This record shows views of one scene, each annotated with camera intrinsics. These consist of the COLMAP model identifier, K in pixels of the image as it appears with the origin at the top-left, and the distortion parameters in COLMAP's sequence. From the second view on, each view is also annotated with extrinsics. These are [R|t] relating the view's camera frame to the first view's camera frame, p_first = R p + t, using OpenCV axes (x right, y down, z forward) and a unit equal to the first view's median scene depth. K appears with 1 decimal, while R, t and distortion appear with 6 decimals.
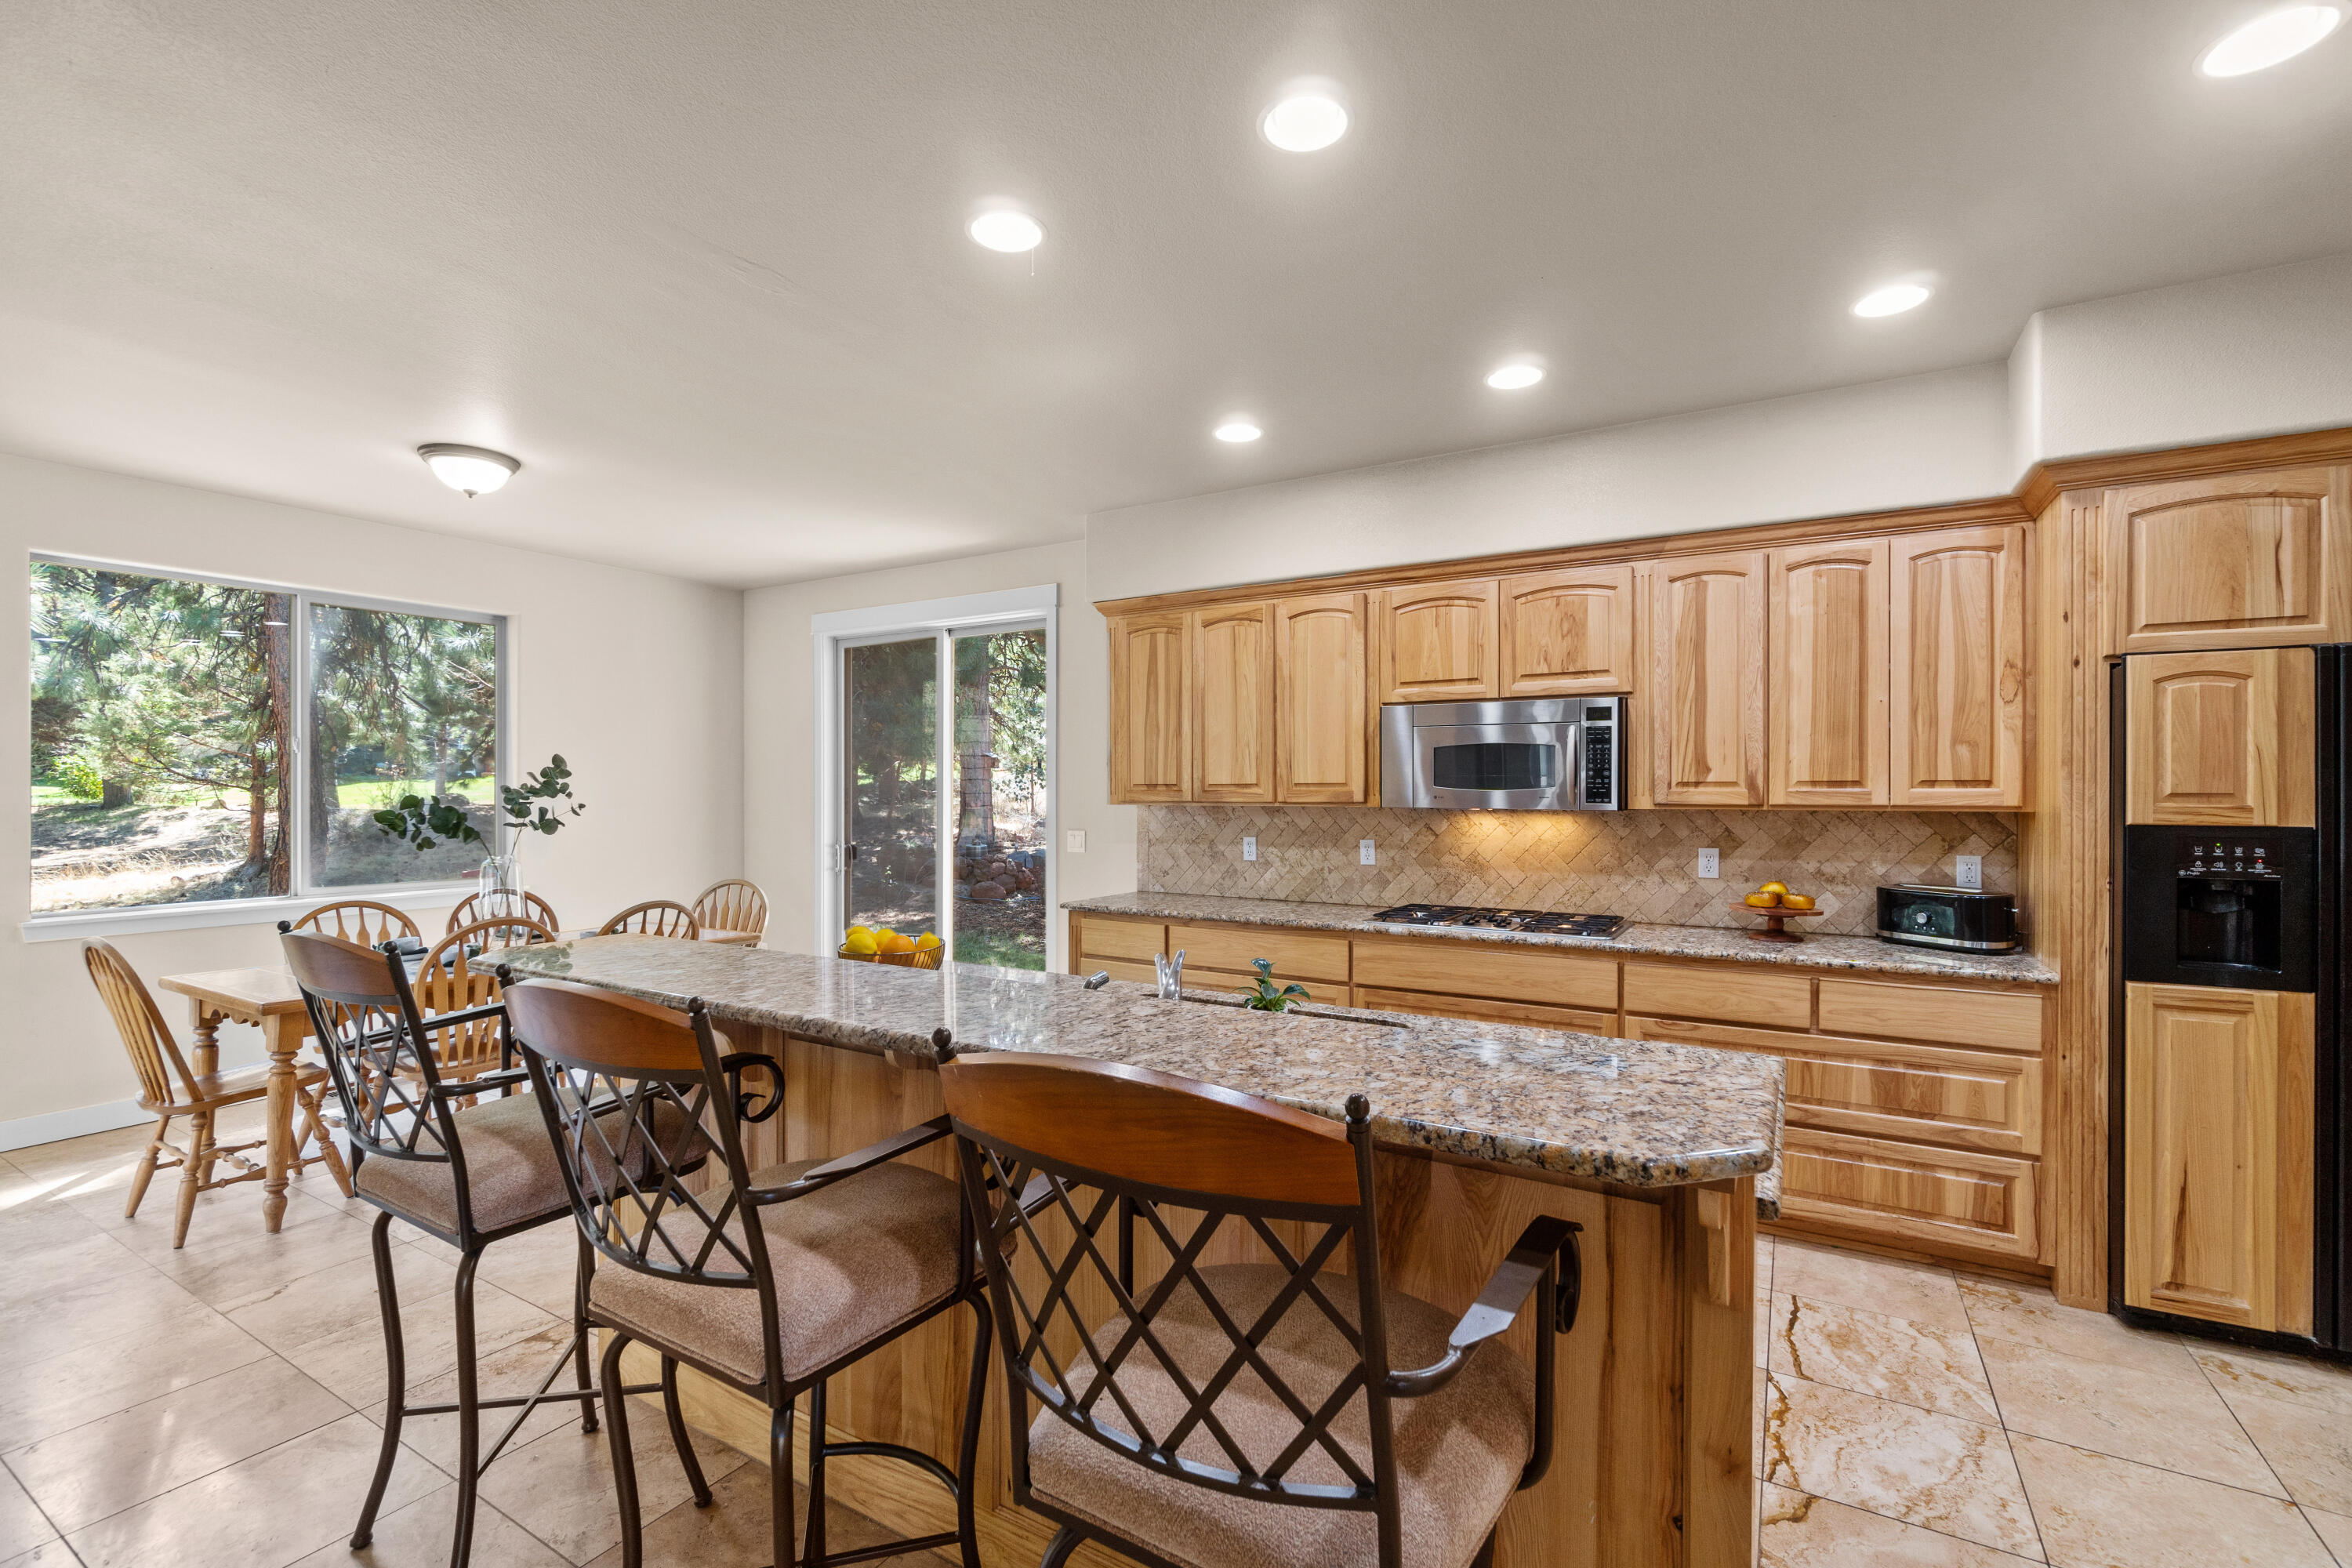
lens RADIAL K [[1022.8, 0, 1190.2], [0, 1022.8, 783.0], [0, 0, 1]] dist [-0.000301, -0.000459]
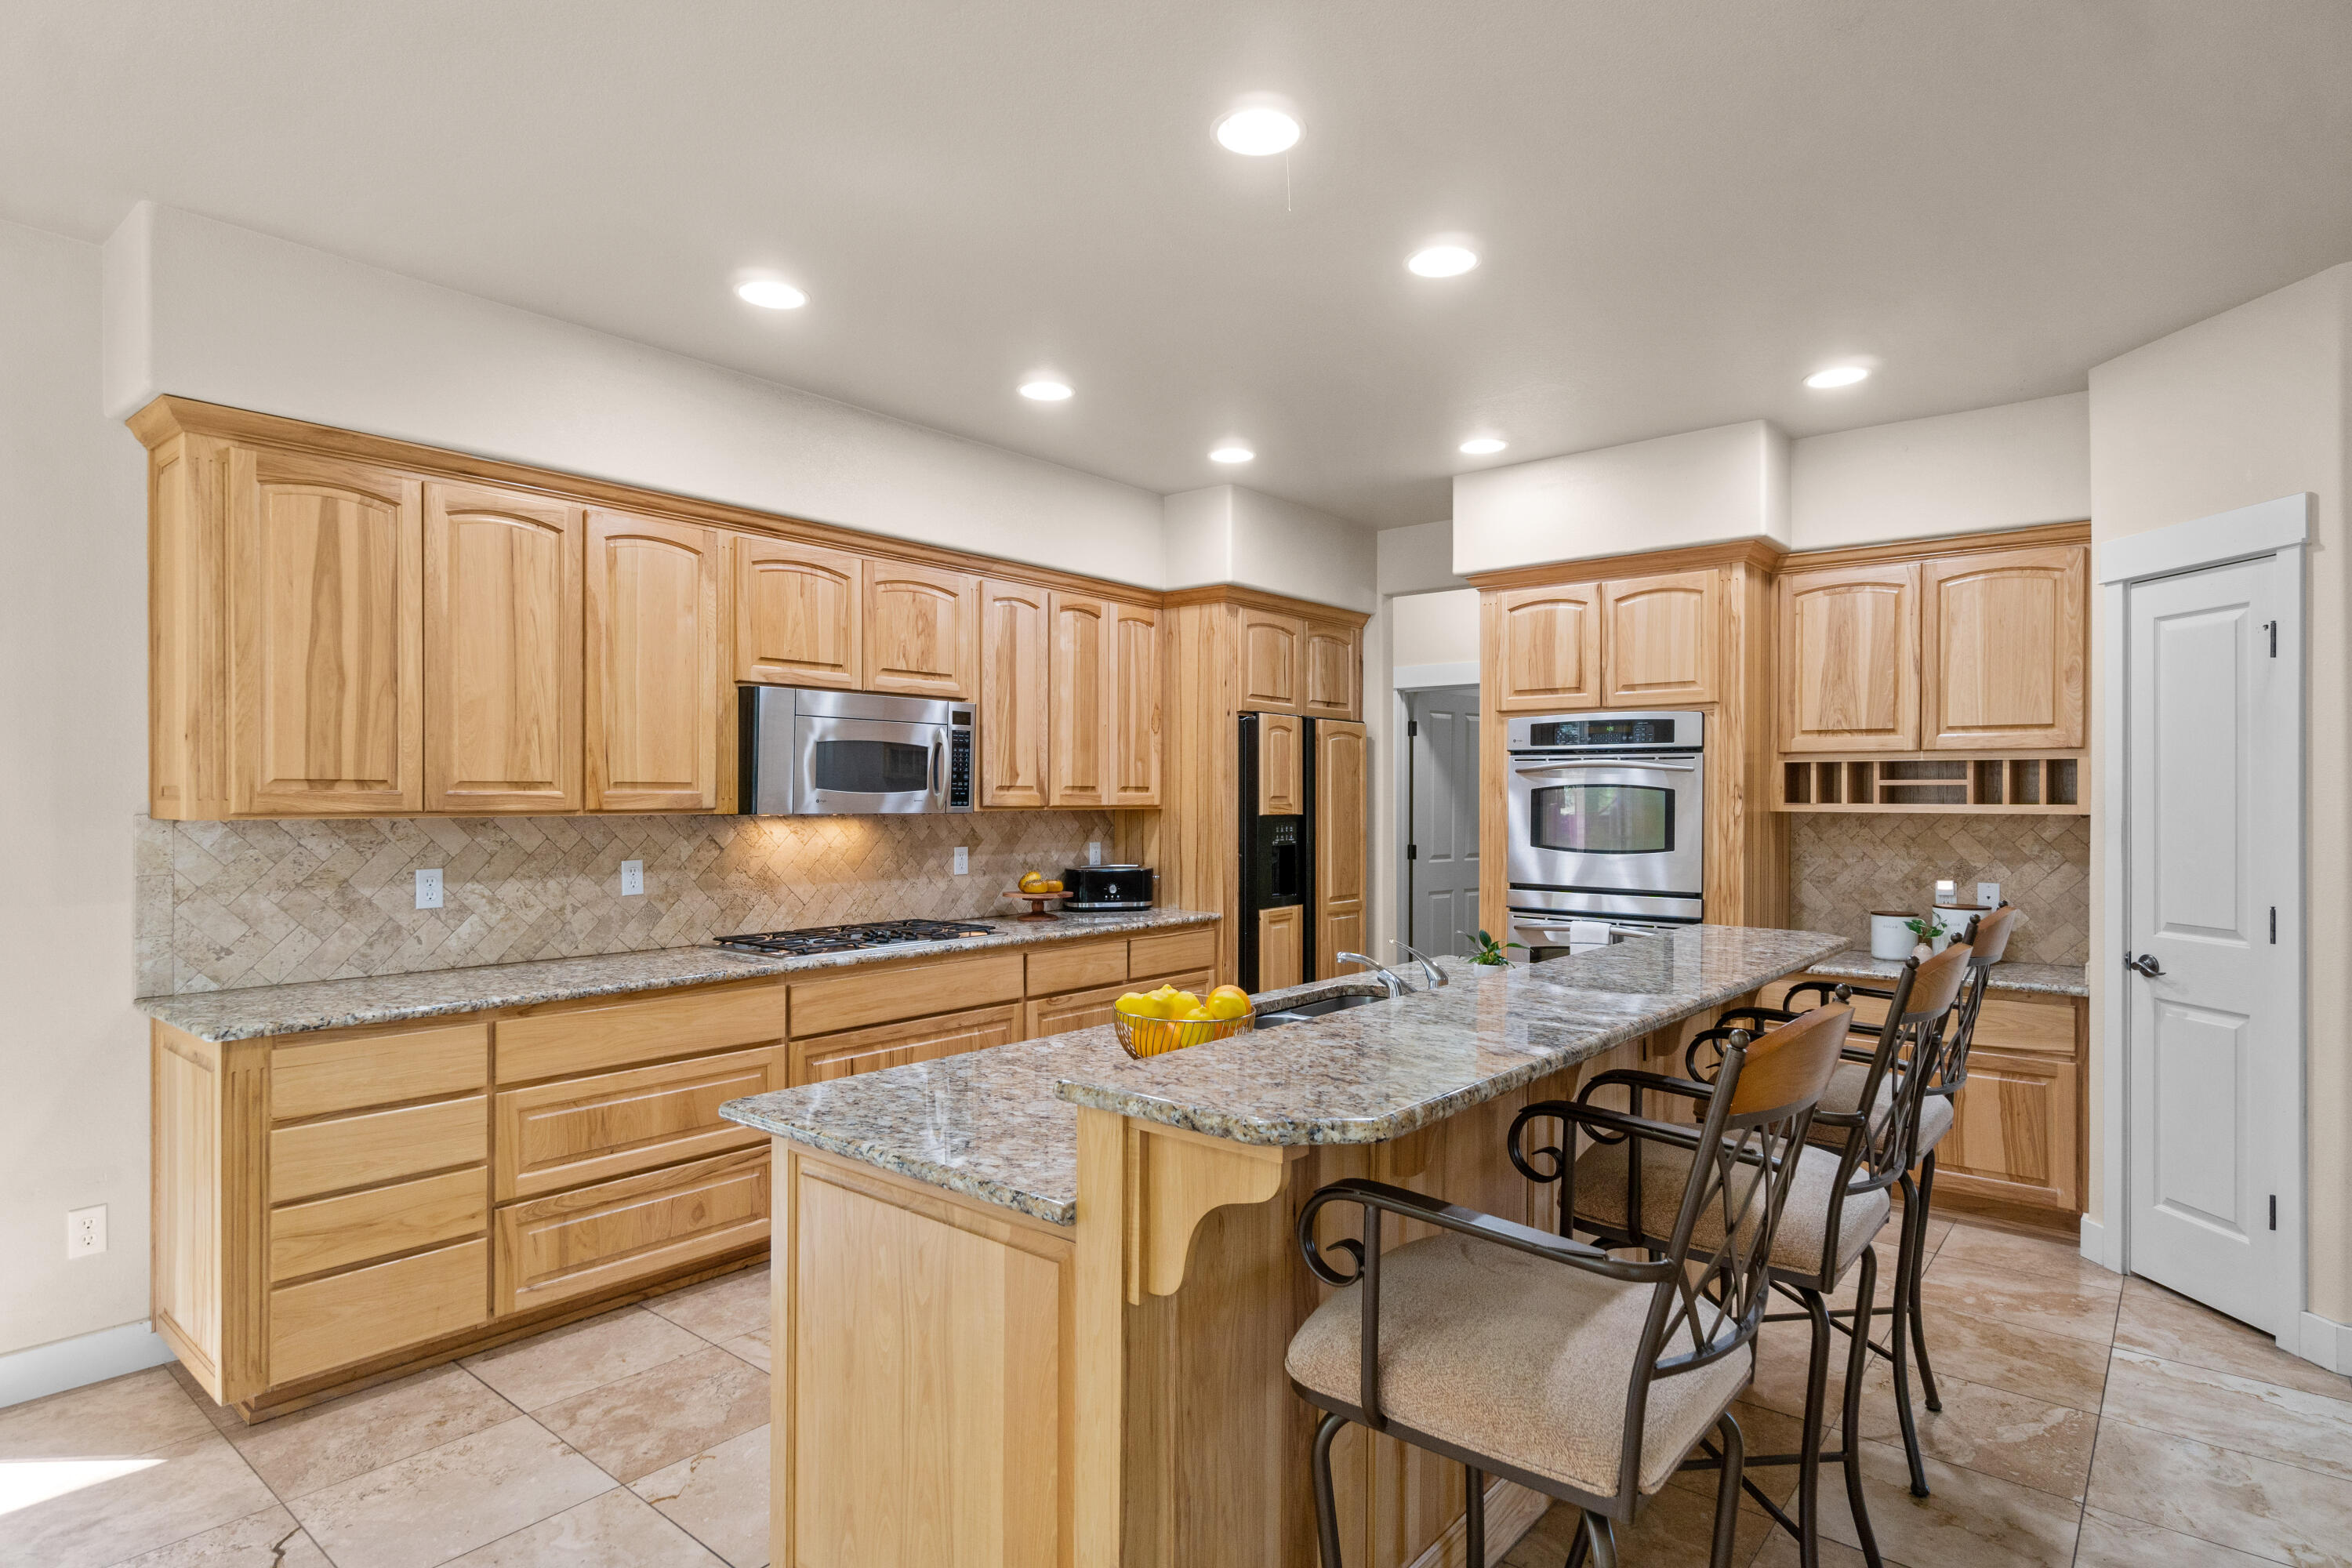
lens RADIAL K [[1208.0, 0, 1183.8], [0, 1208.0, 794.8], [0, 0, 1]] dist [-0.001604, 0.001018]
pose [[0.158192, 0.000937, 0.987408, -0.674138], [-0.009986, 0.999950, 0.000651, 0.004987], [-0.987358, -0.009963, 0.158193, 0.530101]]
